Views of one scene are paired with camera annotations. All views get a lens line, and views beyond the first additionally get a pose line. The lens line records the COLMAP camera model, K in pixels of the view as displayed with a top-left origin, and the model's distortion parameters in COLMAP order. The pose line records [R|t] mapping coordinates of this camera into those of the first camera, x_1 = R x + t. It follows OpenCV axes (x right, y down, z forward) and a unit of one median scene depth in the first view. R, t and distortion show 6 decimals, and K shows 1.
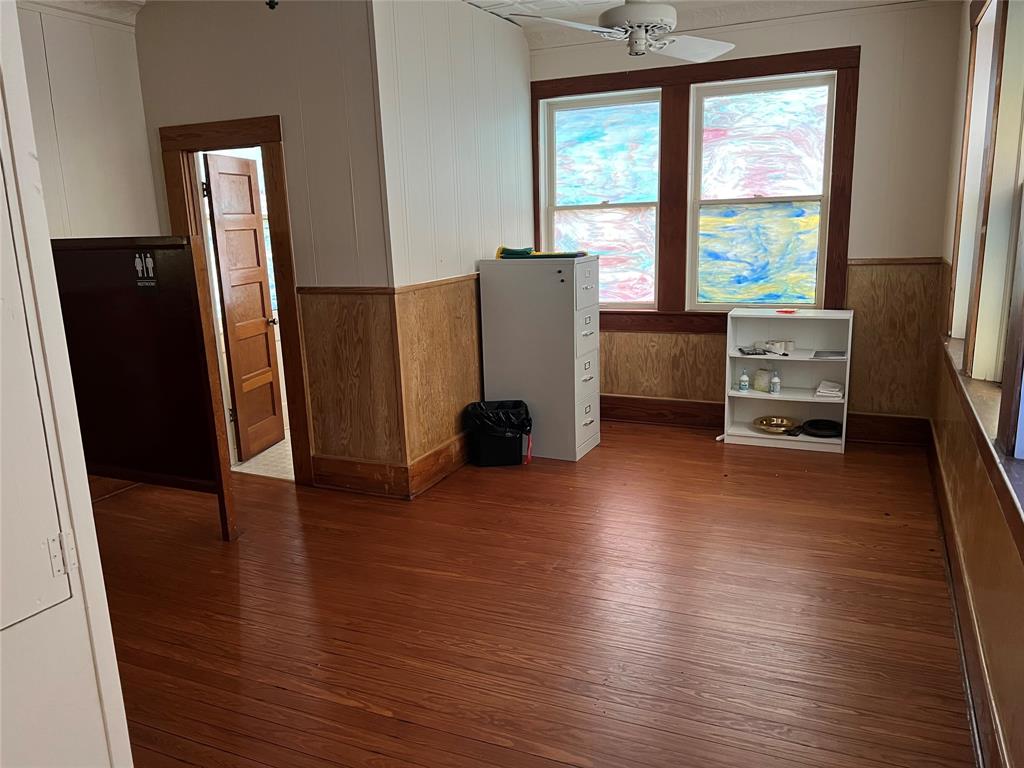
lens RADIAL K [[763.0, 0, 516.2], [0, 763.0, 387.6], [0, 0, 1]] dist [0.040581, -0.037909]
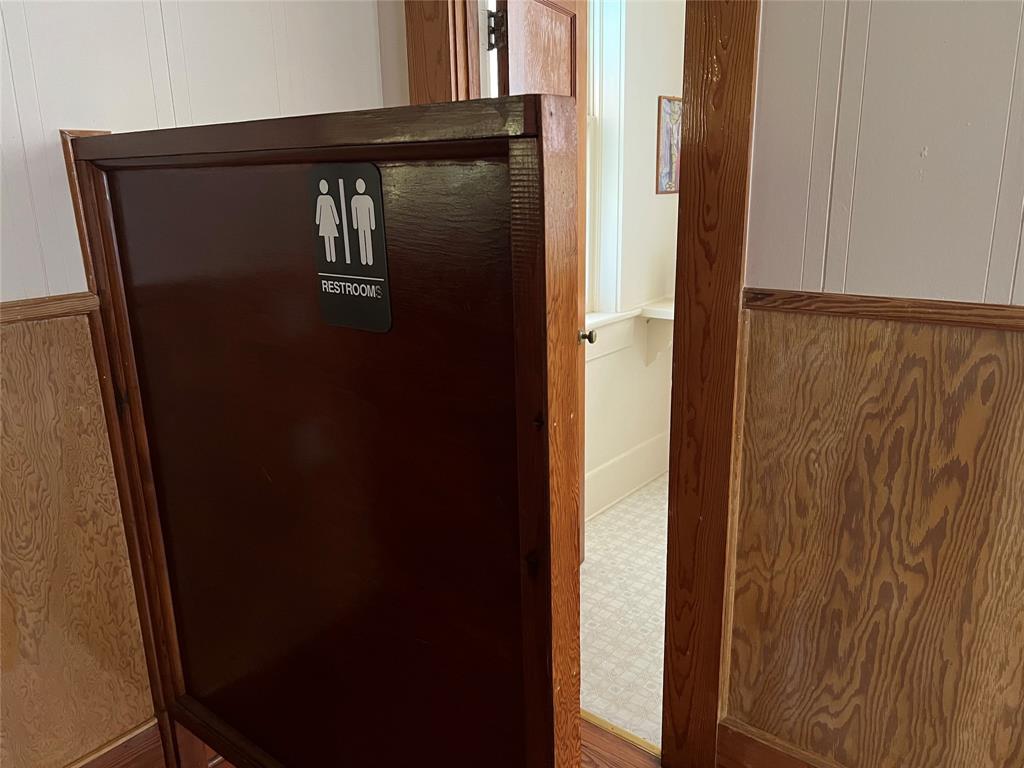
lens RADIAL K [[763.0, 0, 509.9], [0, 763.0, 382.7], [0, 0, 1]] dist [0.040581, -0.037909]
pose [[0.969230, 0.077155, -0.233752, -0.308502], [-0.062823, 0.995694, 0.068164, -0.106881], [0.238004, -0.051381, 0.969904, 0.642083]]
